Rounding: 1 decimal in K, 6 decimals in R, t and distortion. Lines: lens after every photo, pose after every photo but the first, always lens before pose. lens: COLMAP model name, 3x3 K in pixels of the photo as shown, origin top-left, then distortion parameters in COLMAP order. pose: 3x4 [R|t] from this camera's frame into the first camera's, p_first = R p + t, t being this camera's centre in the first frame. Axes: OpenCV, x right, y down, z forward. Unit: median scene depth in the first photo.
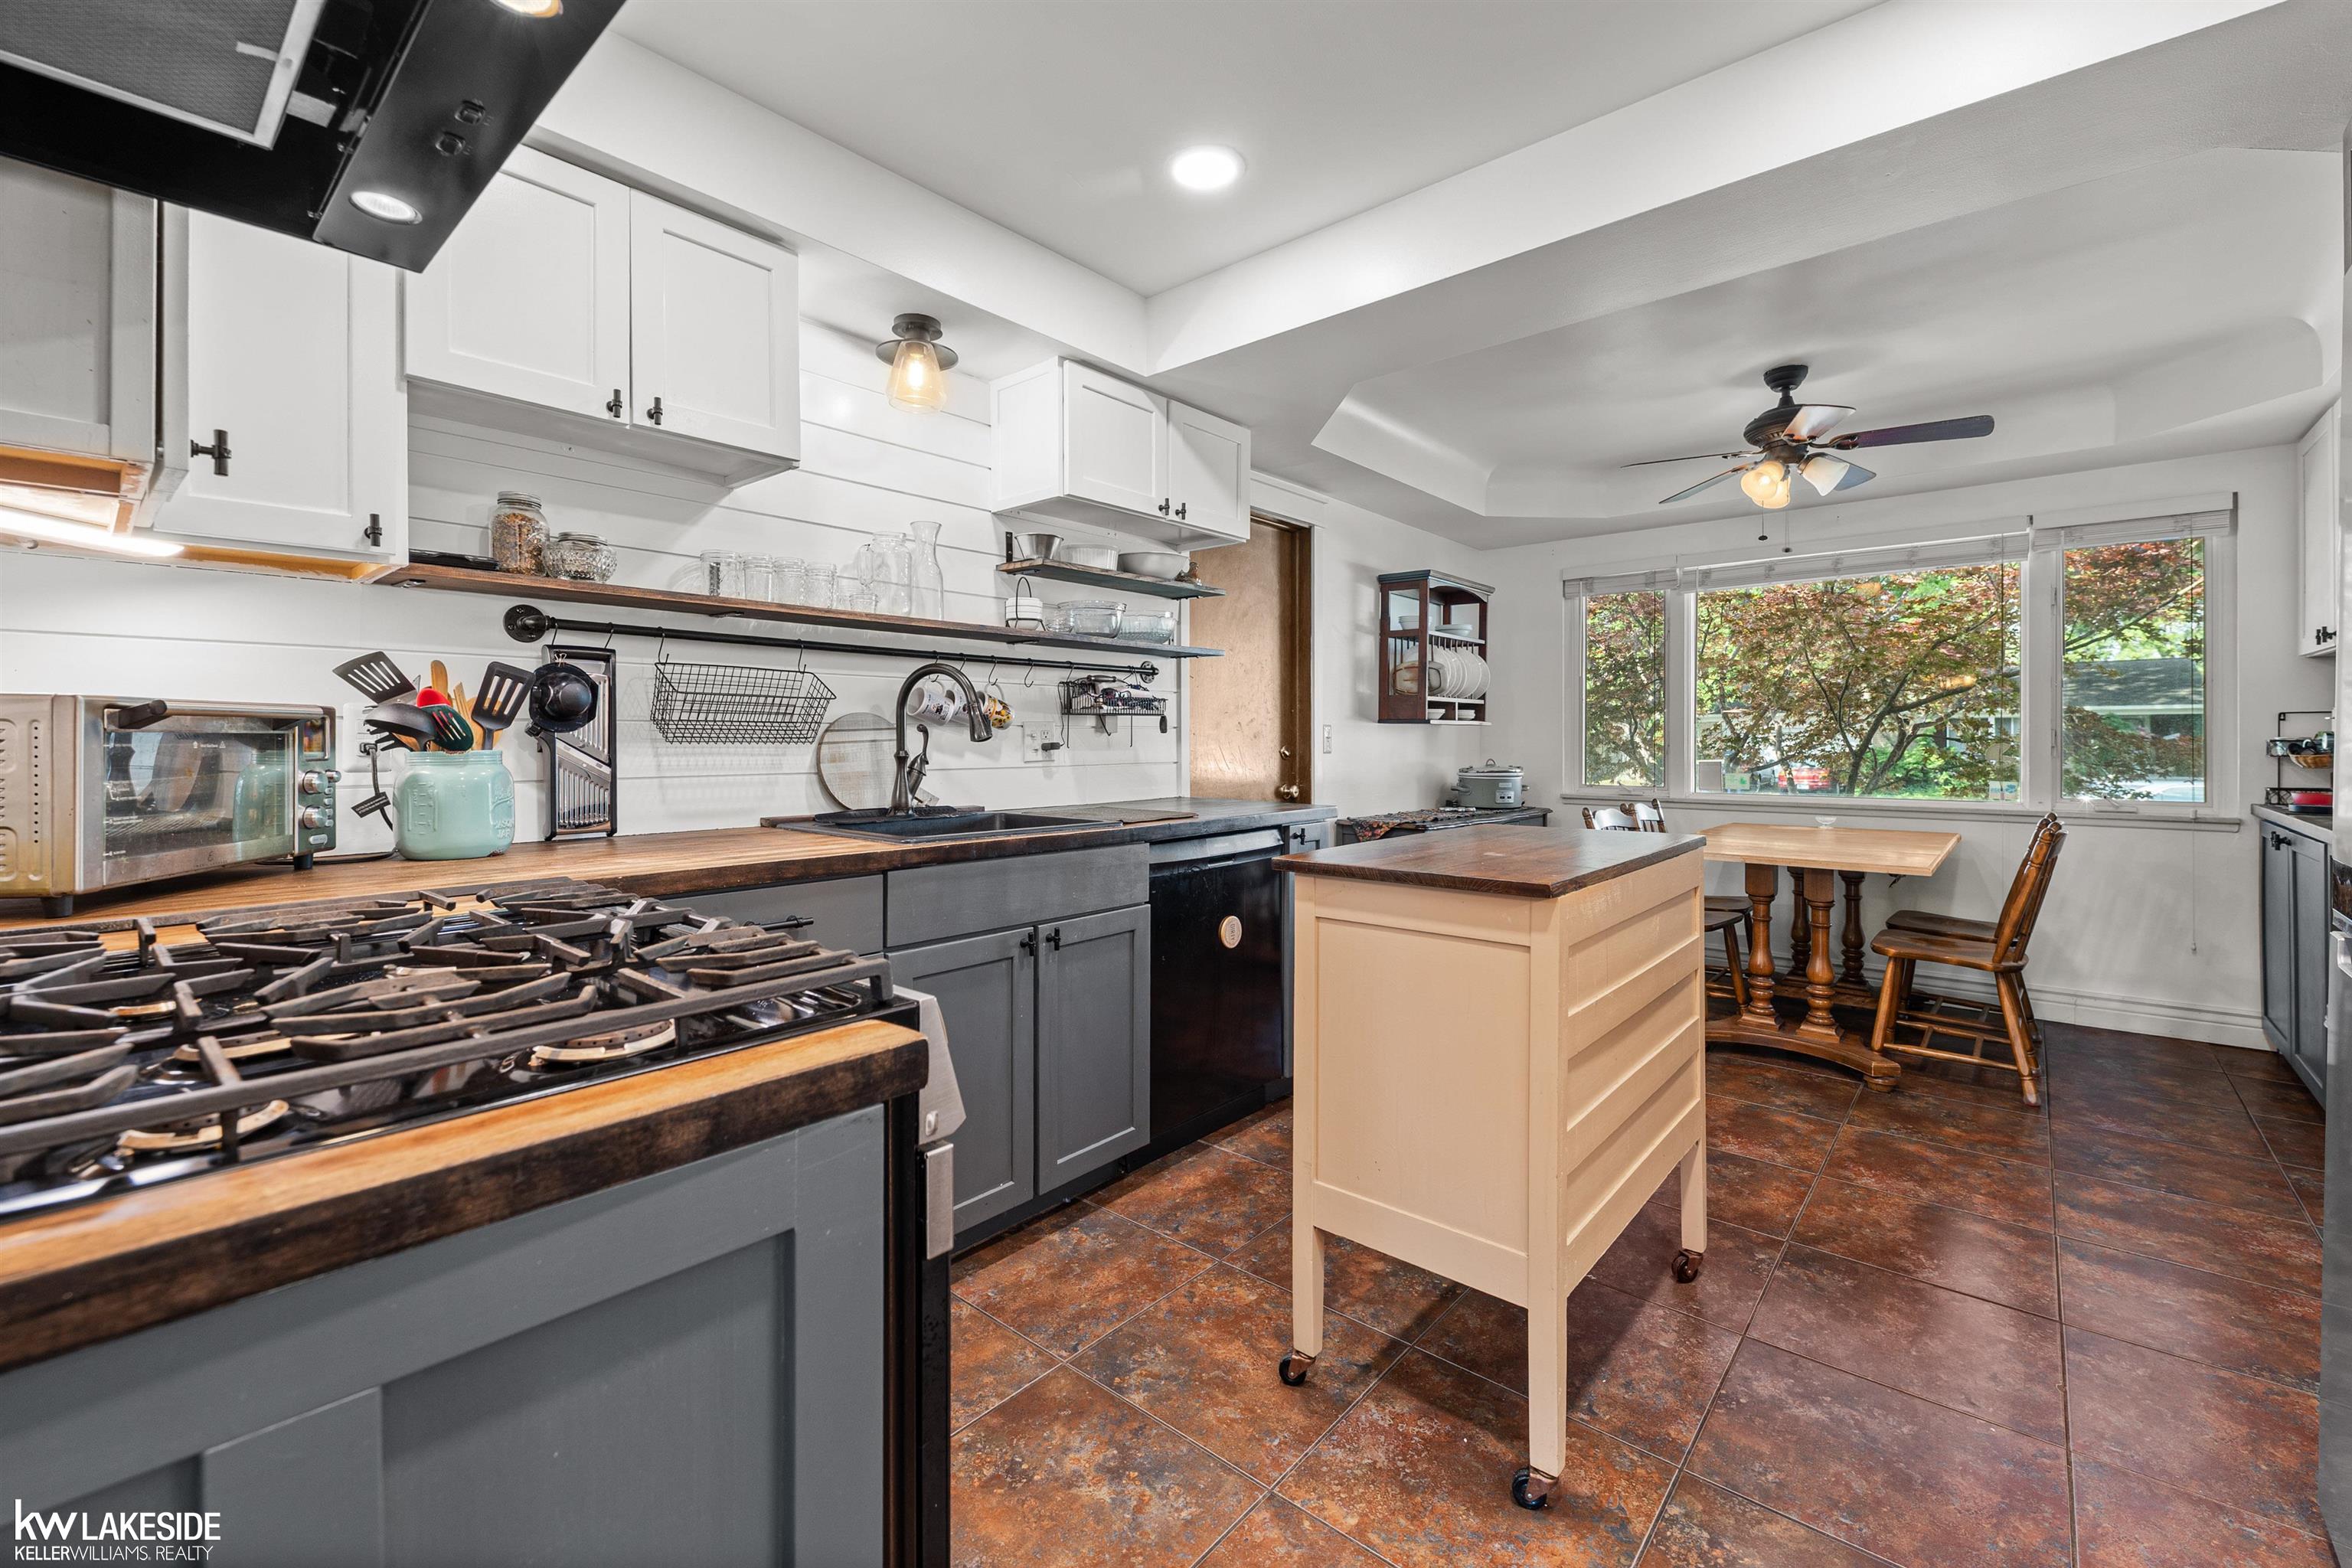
lens RADIAL K [[980.7, 0, 1183.0], [0, 980.7, 732.5], [0, 0, 1]] dist [0.000622, -0.005802]
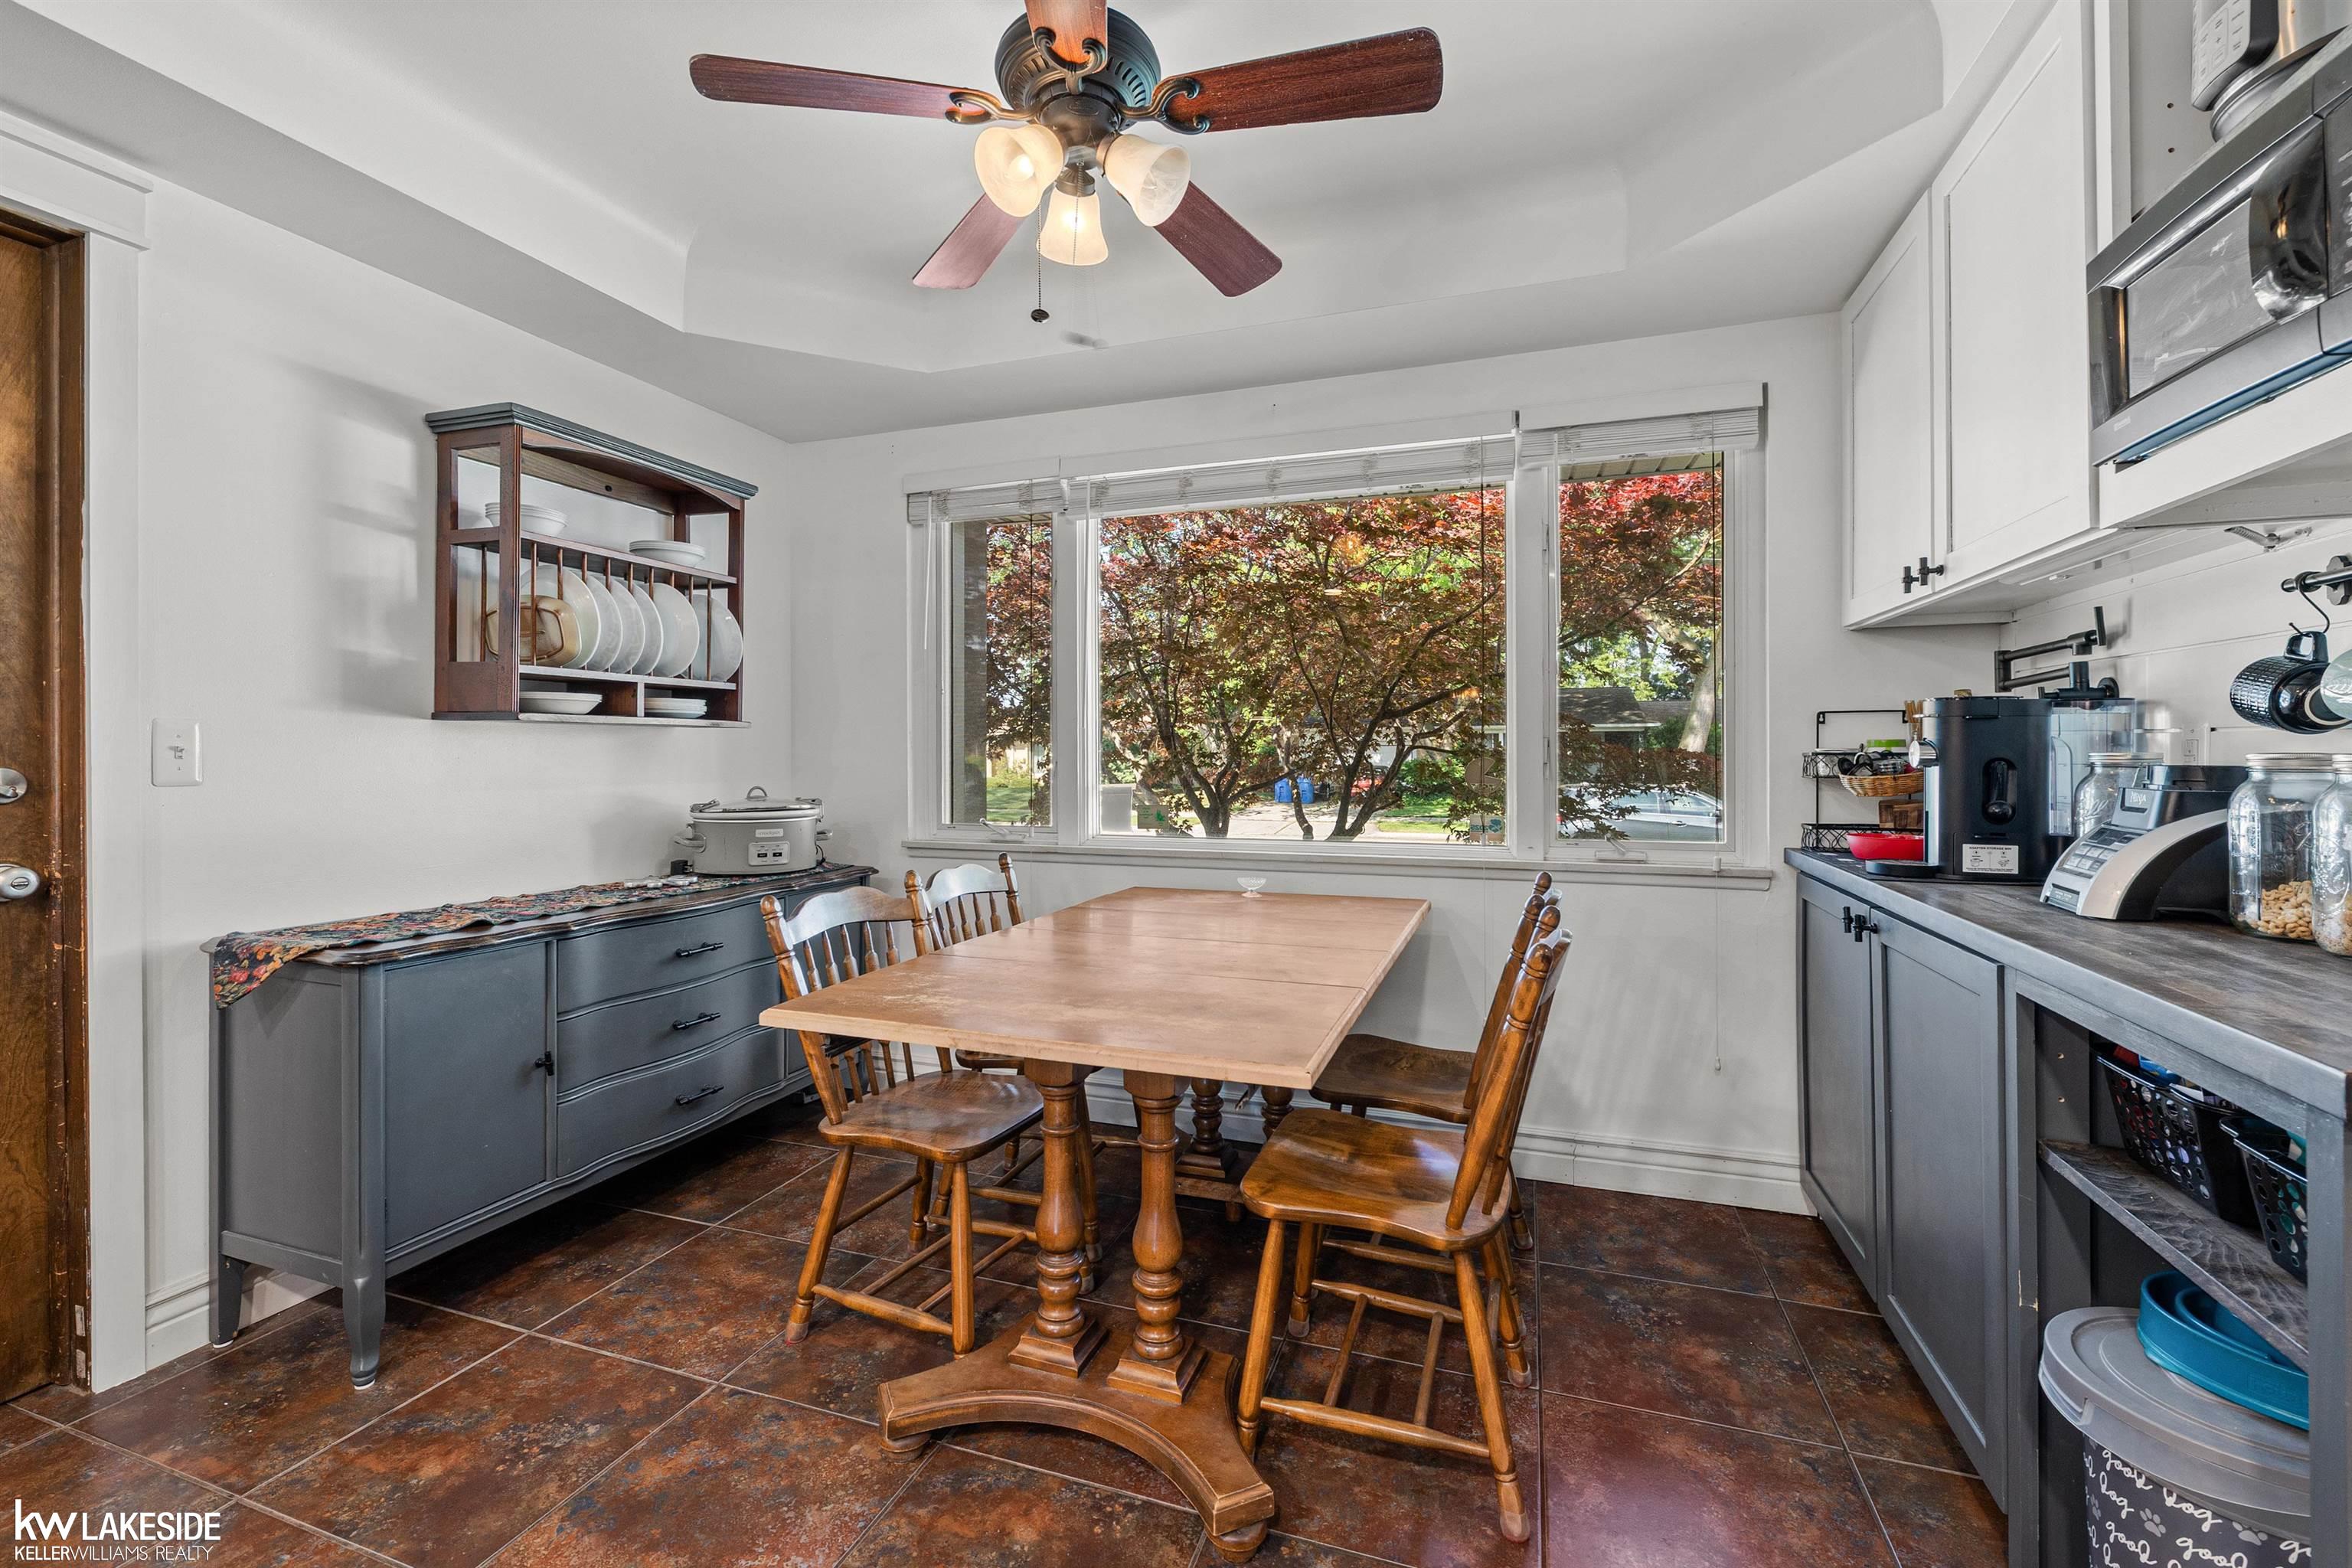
lens RADIAL K [[980.7, 0, 1183.0], [0, 980.7, 732.5], [0, 0, 1]] dist [0.000622, -0.005802]
pose [[0.929836, 0.005438, 0.367934, 0.376642], [-0.001179, 0.999930, -0.011799, 0.001824], [-0.367972, 0.010538, 0.929777, 0.426141]]
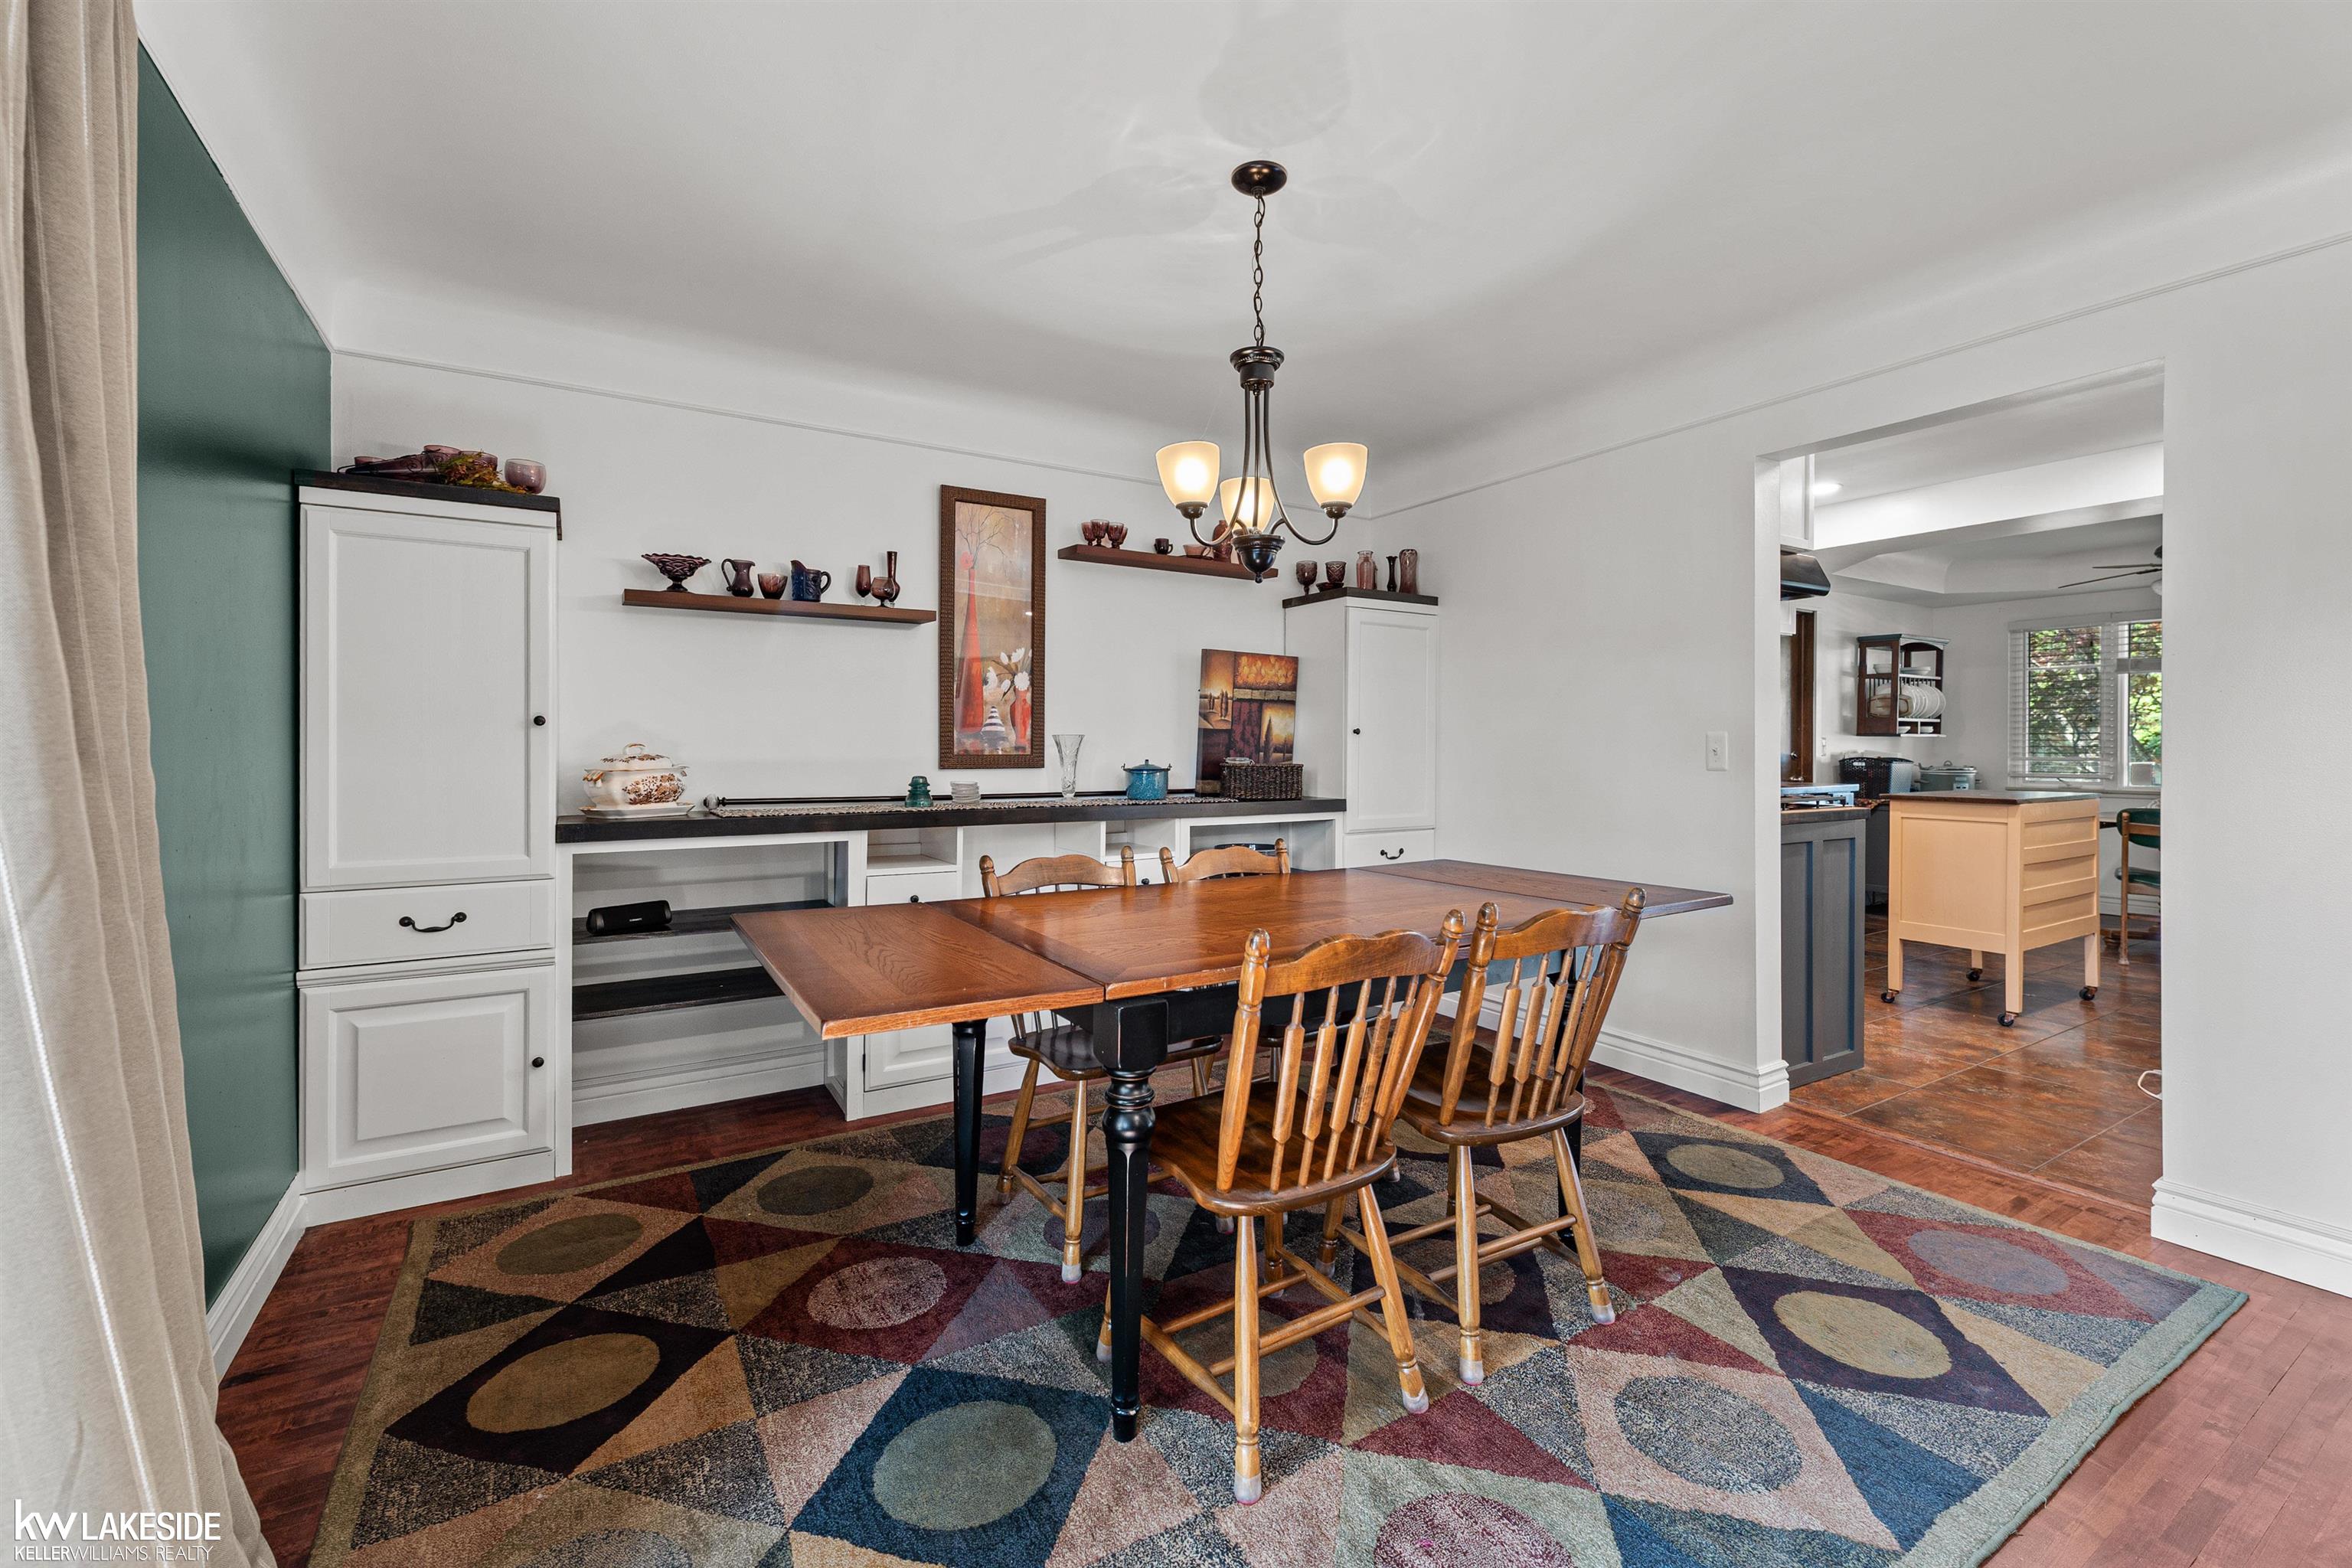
lens RADIAL K [[944.9, 0, 1173.7], [0, 944.9, 733.5], [0, 0, 1]] dist [-0.000249, -0.000184]
pose [[0.941051, 0.002883, -0.338254, -0.302362], [-0.003398, 0.999994, -0.000931, -0.008406], [0.338249, 0.002025, 0.941055, -0.727341]]
